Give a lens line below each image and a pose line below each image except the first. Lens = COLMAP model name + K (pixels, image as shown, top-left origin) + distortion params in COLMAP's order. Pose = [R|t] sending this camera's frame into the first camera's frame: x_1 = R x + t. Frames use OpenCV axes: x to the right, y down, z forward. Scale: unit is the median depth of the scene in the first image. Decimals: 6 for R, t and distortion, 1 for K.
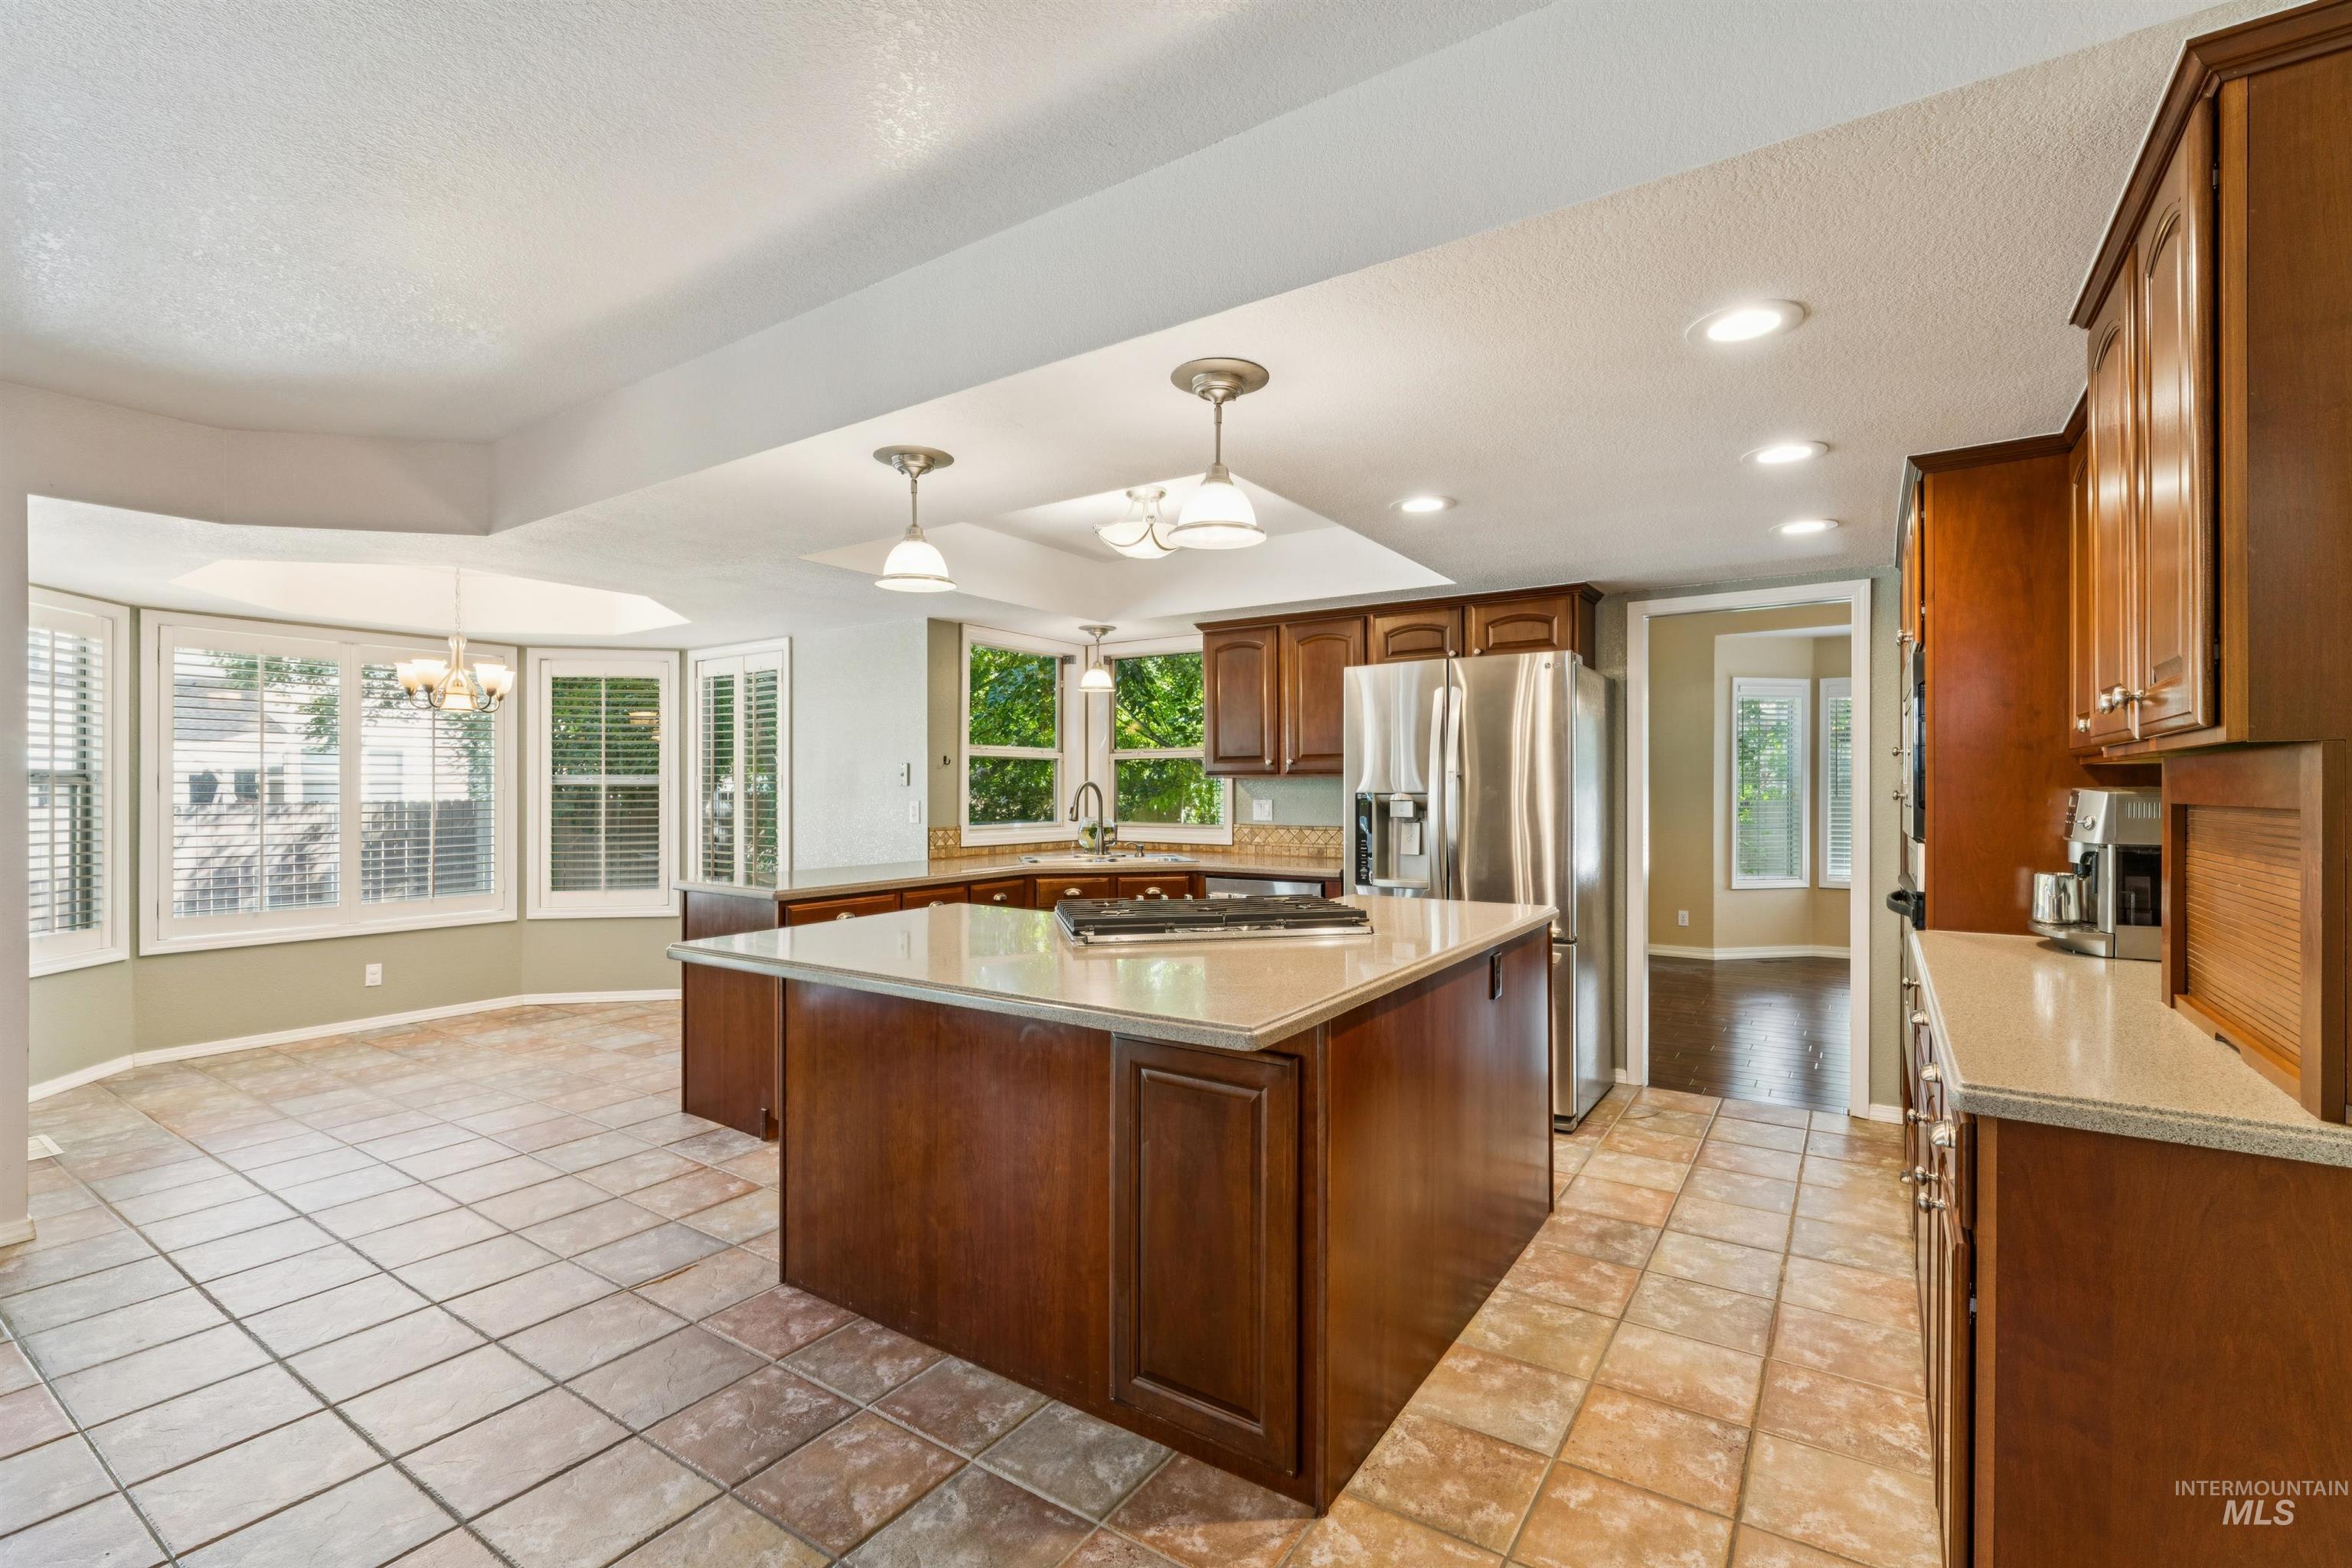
lens RADIAL K [[1035.4, 0, 1178.6], [0, 1035.4, 786.6], [0, 0, 1]] dist [0.001026, 0.000225]
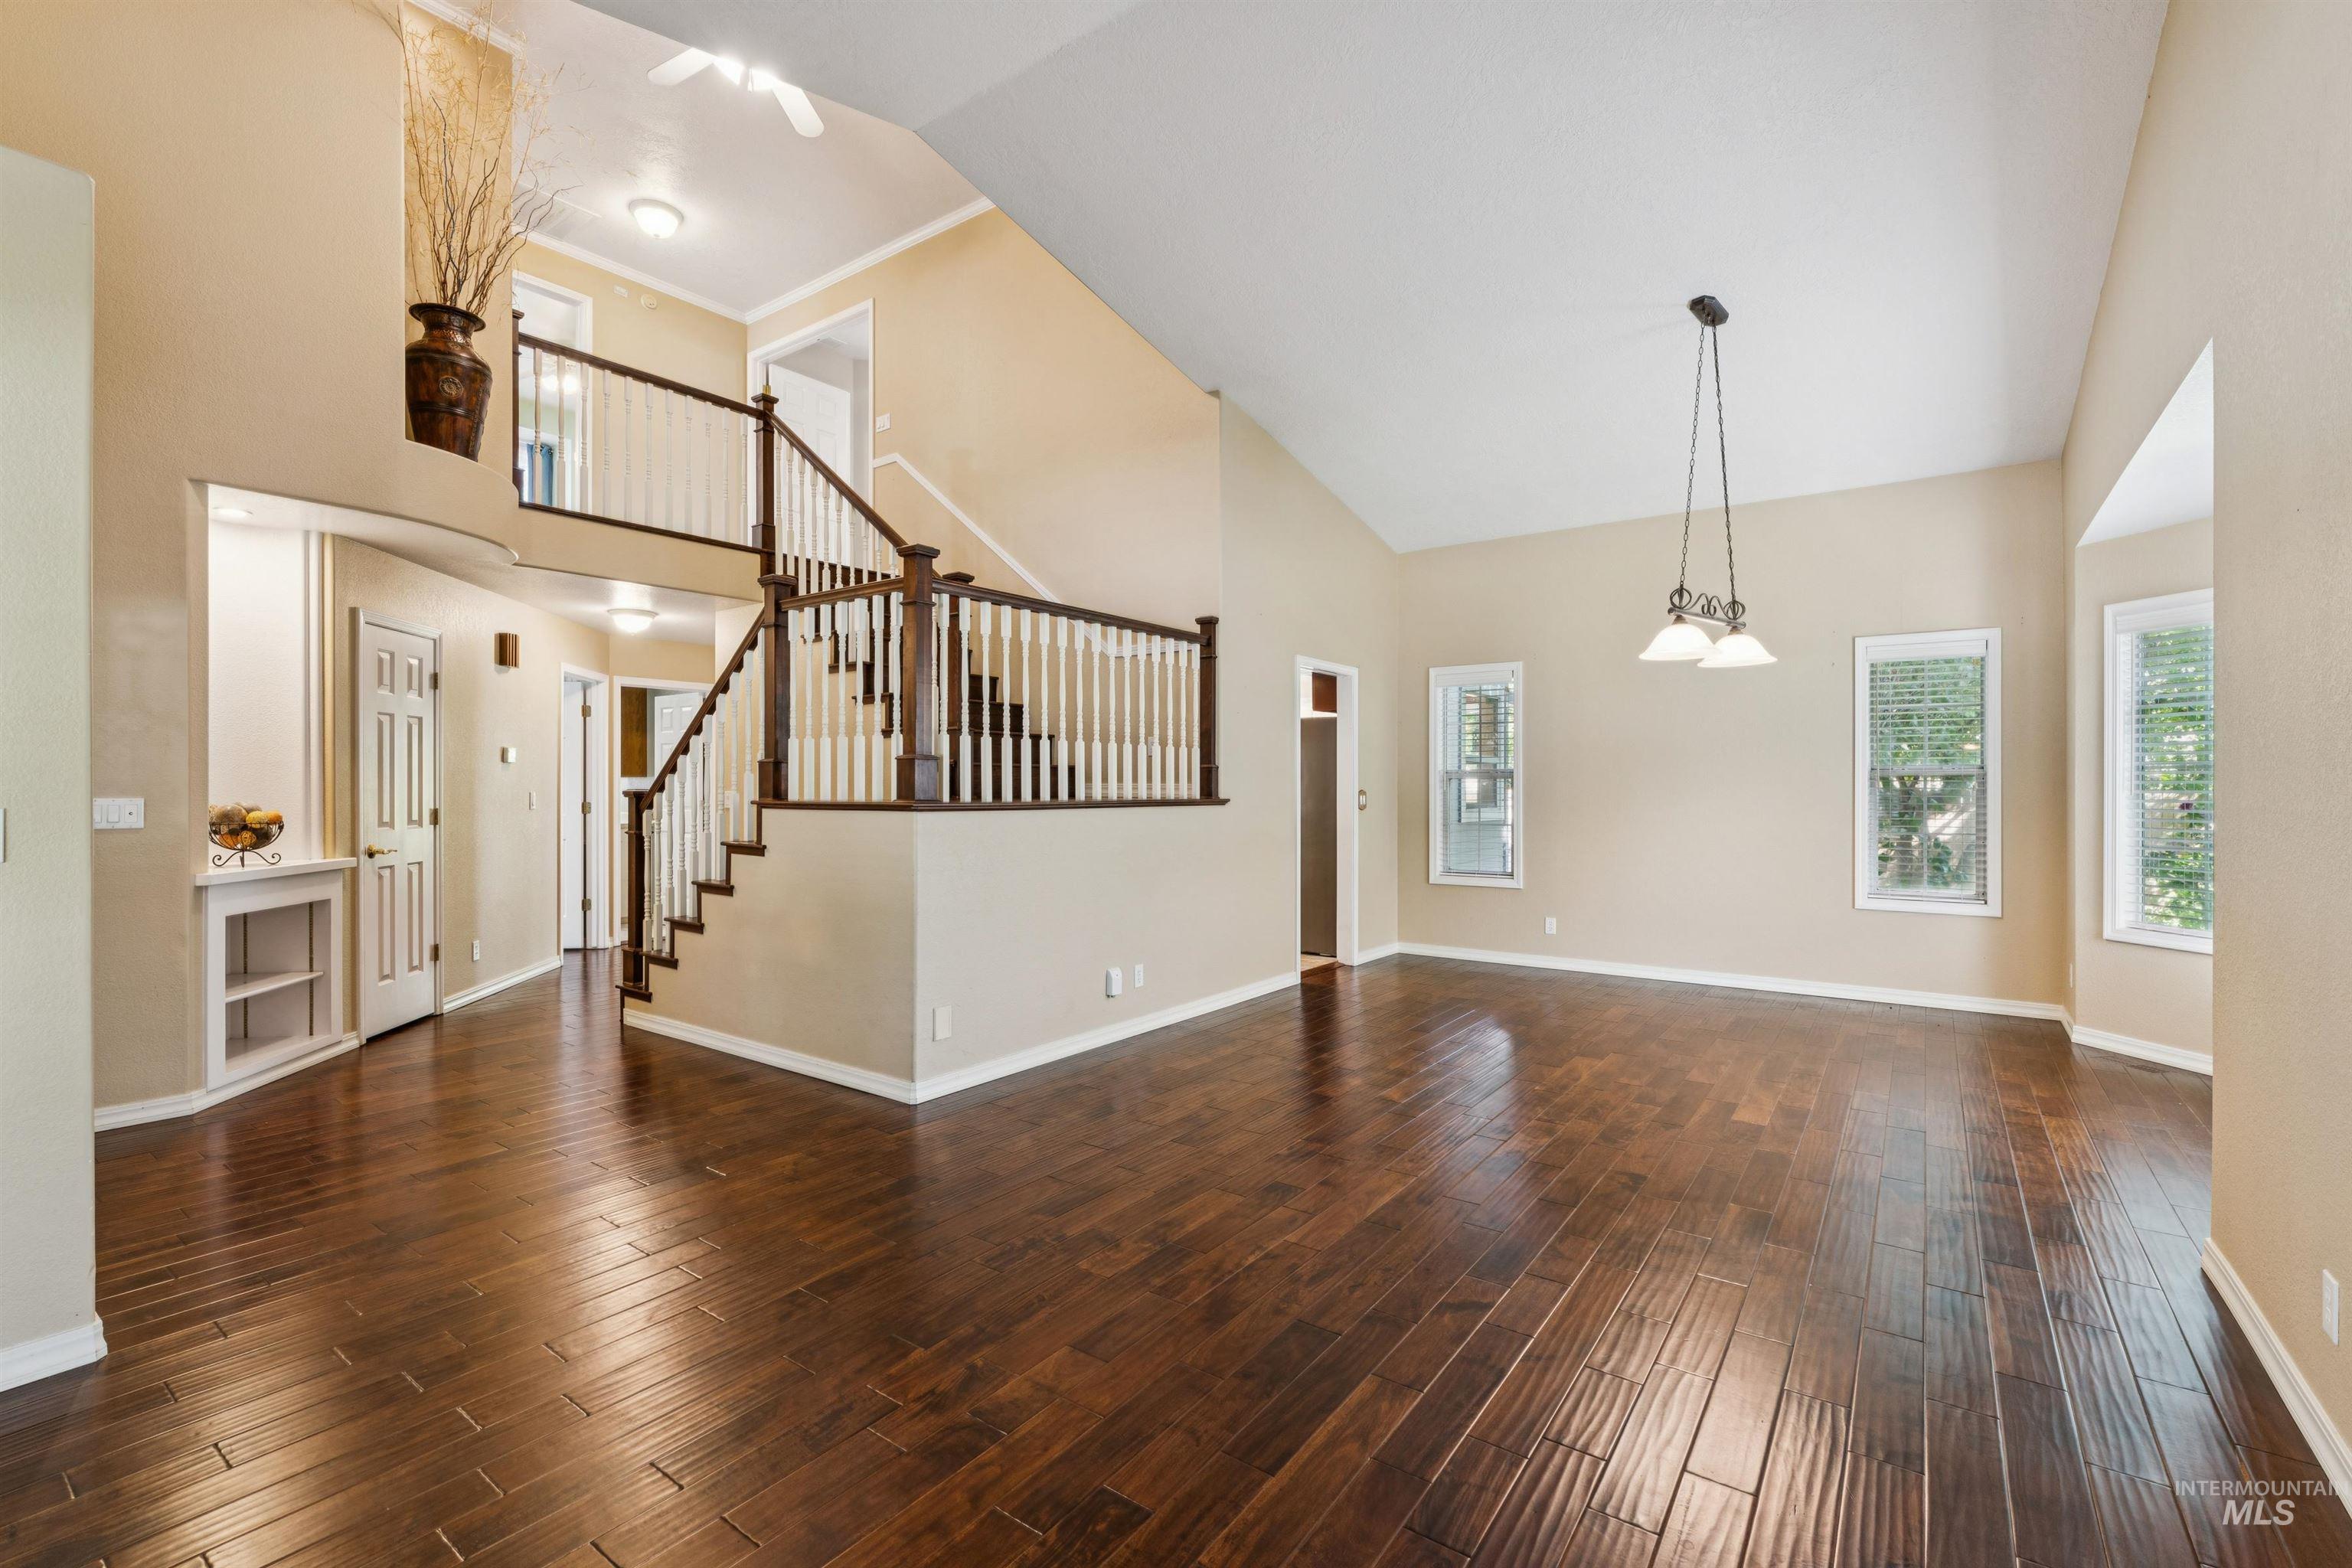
lens RADIAL K [[1022.8, 0, 1175.3], [0, 1022.8, 789.4], [0, 0, 1]] dist [-0.004360, 0.000057]
pose [[-0.039261, 0.004672, -0.999218, 2.056052], [0.000877, 0.999989, 0.004641, 0.007060], [0.999229, -0.000694, -0.039265, 0.787204]]
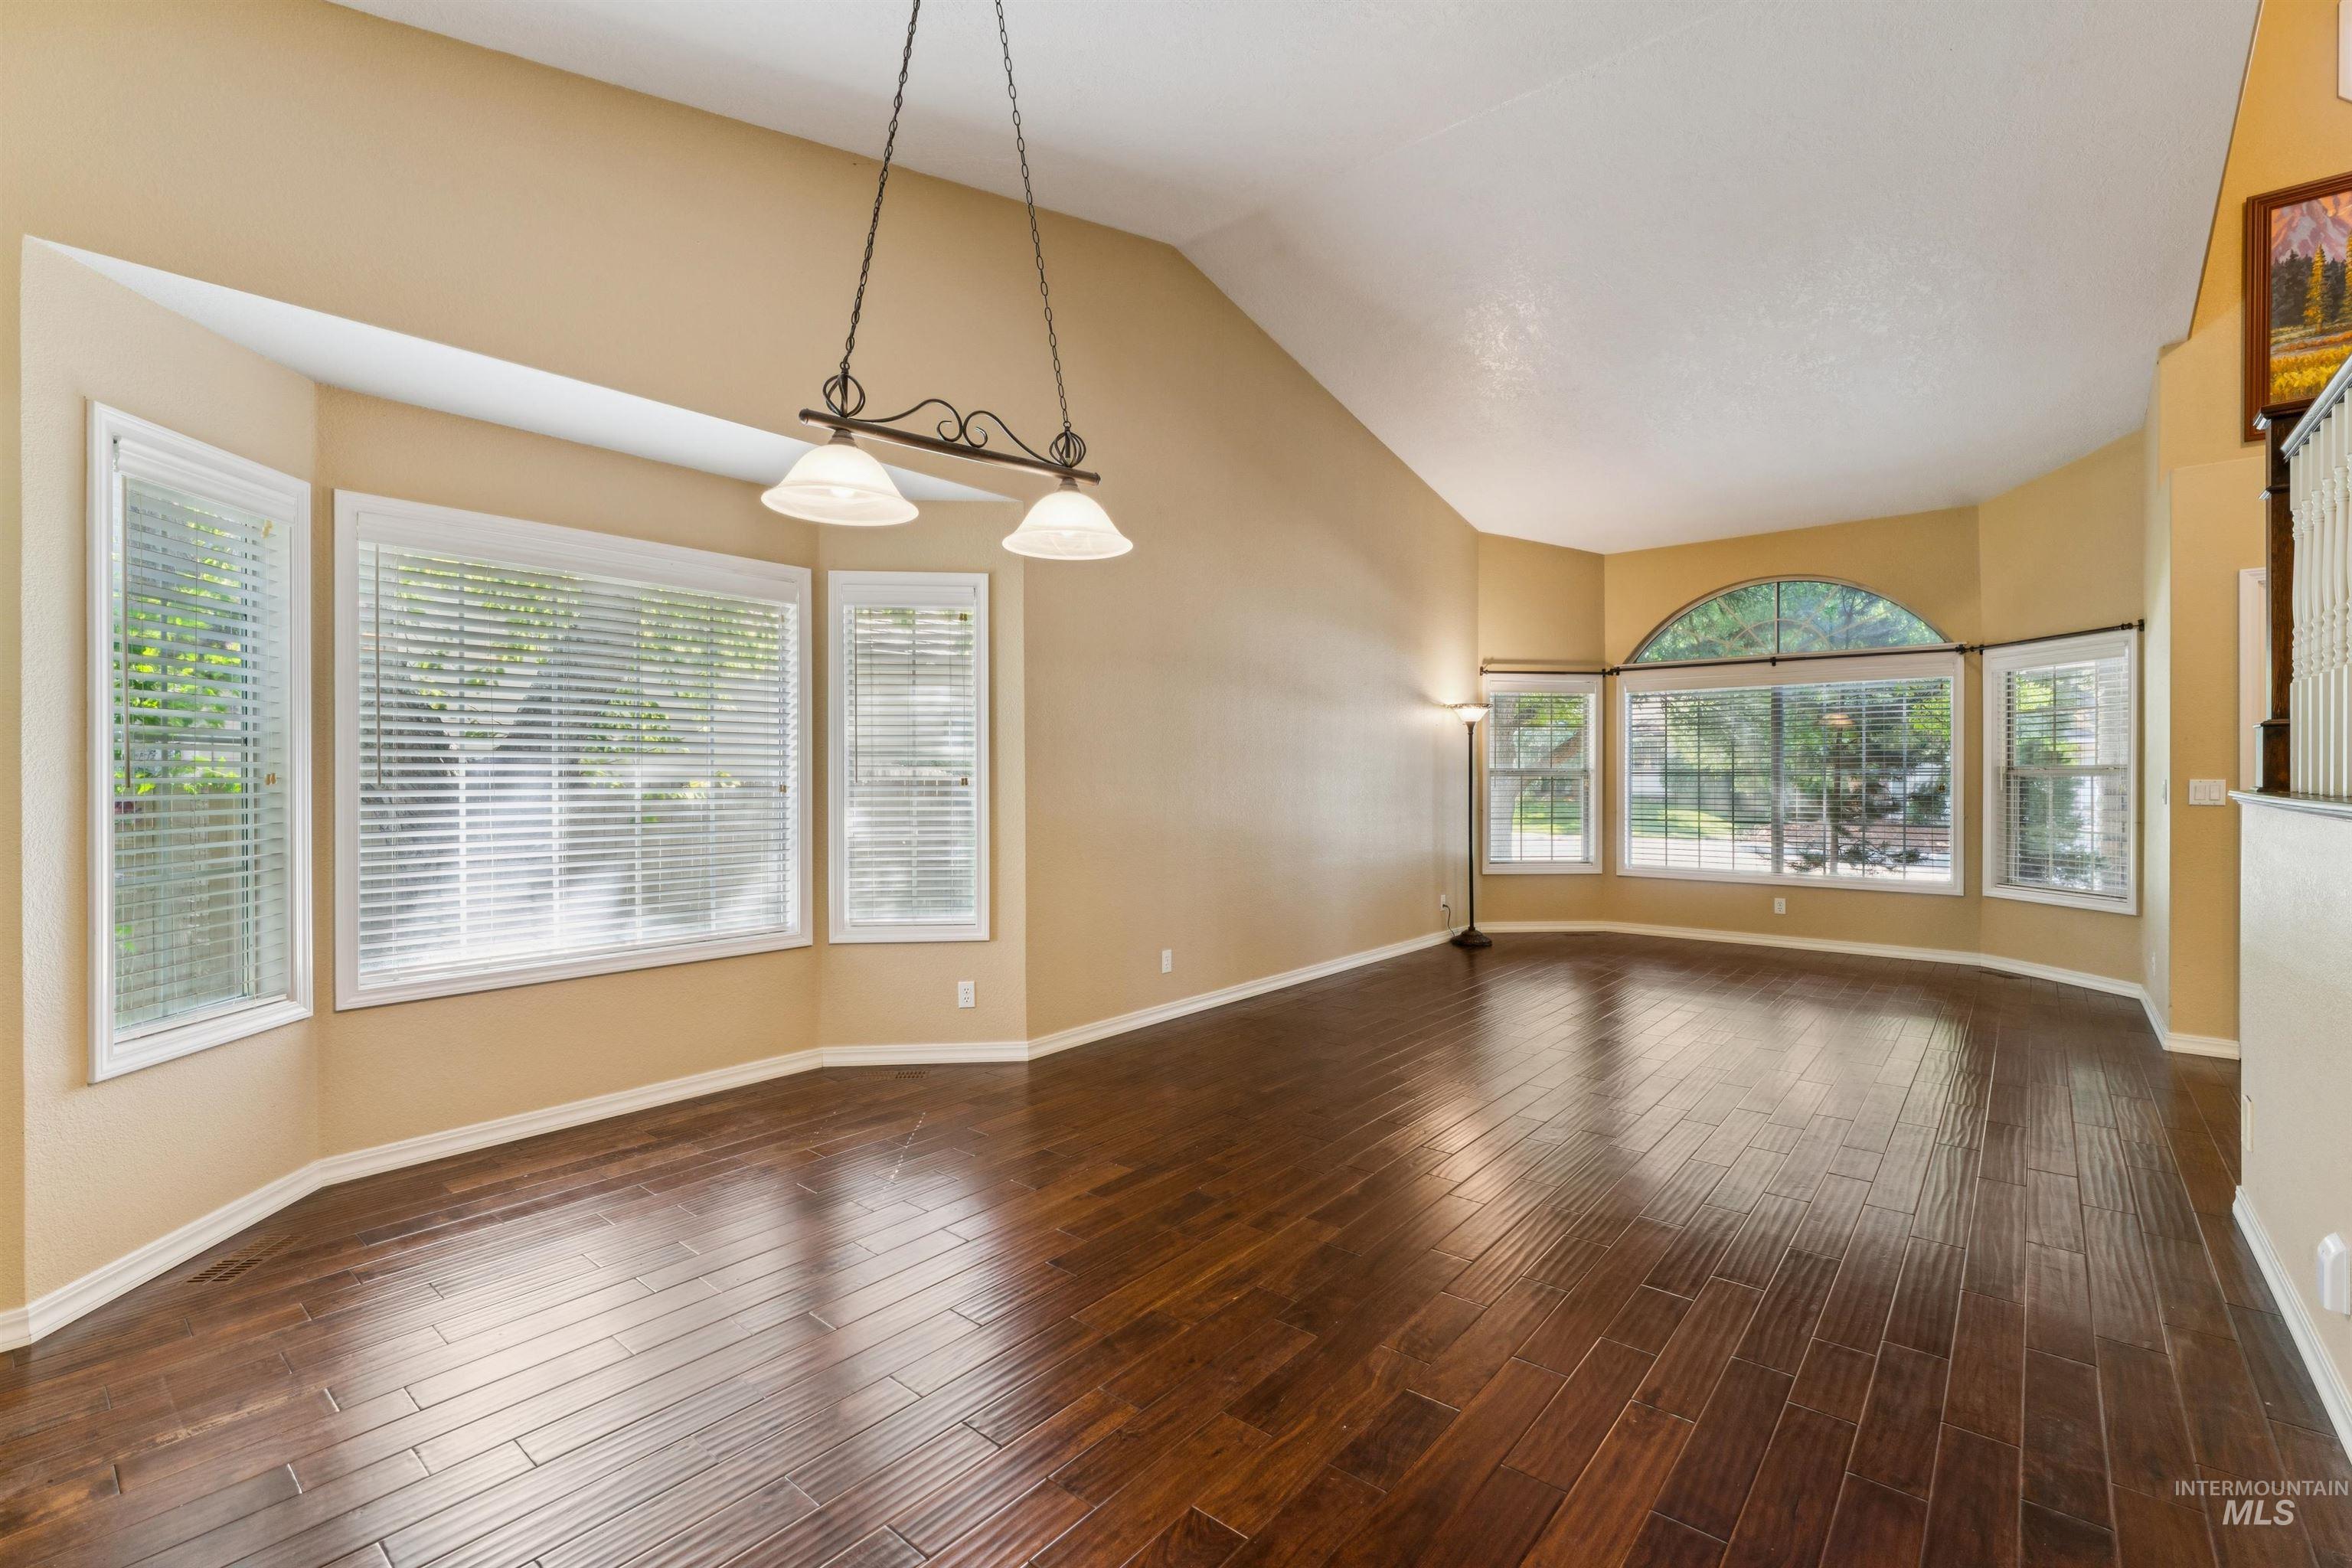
lens RADIAL K [[1011.7, 0, 1161.2], [0, 1011.7, 779.0], [0, 0, 1]] dist [-0.003659, -0.000023]
pose [[0.104480, 0.001023, 0.994526, 0.470066], [0.001075, 0.999999, -0.001142, 0.015708], [-0.994526, 0.001189, 0.104479, 1.136295]]
